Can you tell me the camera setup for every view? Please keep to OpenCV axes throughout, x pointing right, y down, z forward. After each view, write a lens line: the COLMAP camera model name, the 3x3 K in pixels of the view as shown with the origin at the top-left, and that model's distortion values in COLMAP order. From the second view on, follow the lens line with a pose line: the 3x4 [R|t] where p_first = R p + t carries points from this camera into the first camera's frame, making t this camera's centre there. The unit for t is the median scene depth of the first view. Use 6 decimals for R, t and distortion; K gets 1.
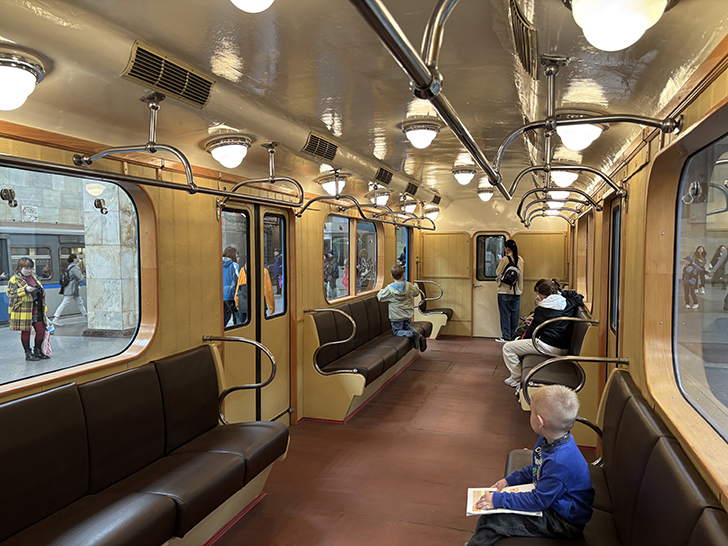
lens RADIAL K [[547.6, 0, 367.7], [0, 547.6, 276.2], [0, 0, 1]] dist [0.038643, -0.042976]
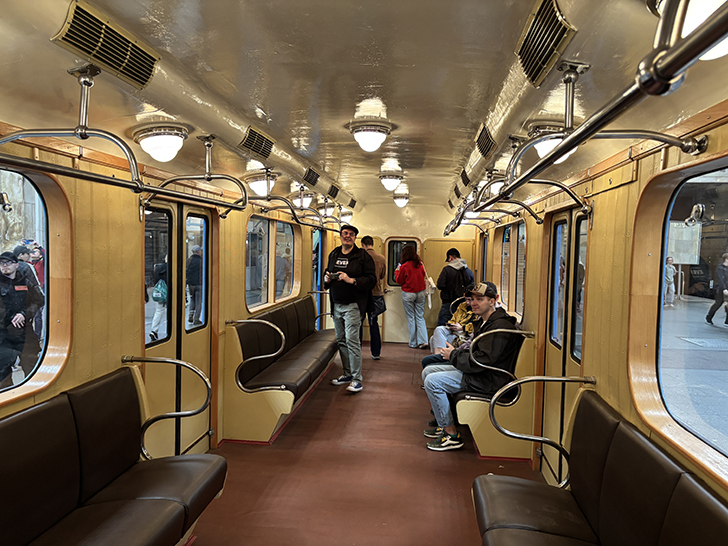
lens RADIAL K [[547.6, 0, 362.7], [0, 547.6, 275.2], [0, 0, 1]] dist [0.038643, -0.042976]
pose [[0.981129, 0.014146, 0.192835, -0.101068], [-0.013748, 0.999900, -0.003402, -0.019942], [-0.192864, 0.000687, 0.981225, 0.091513]]
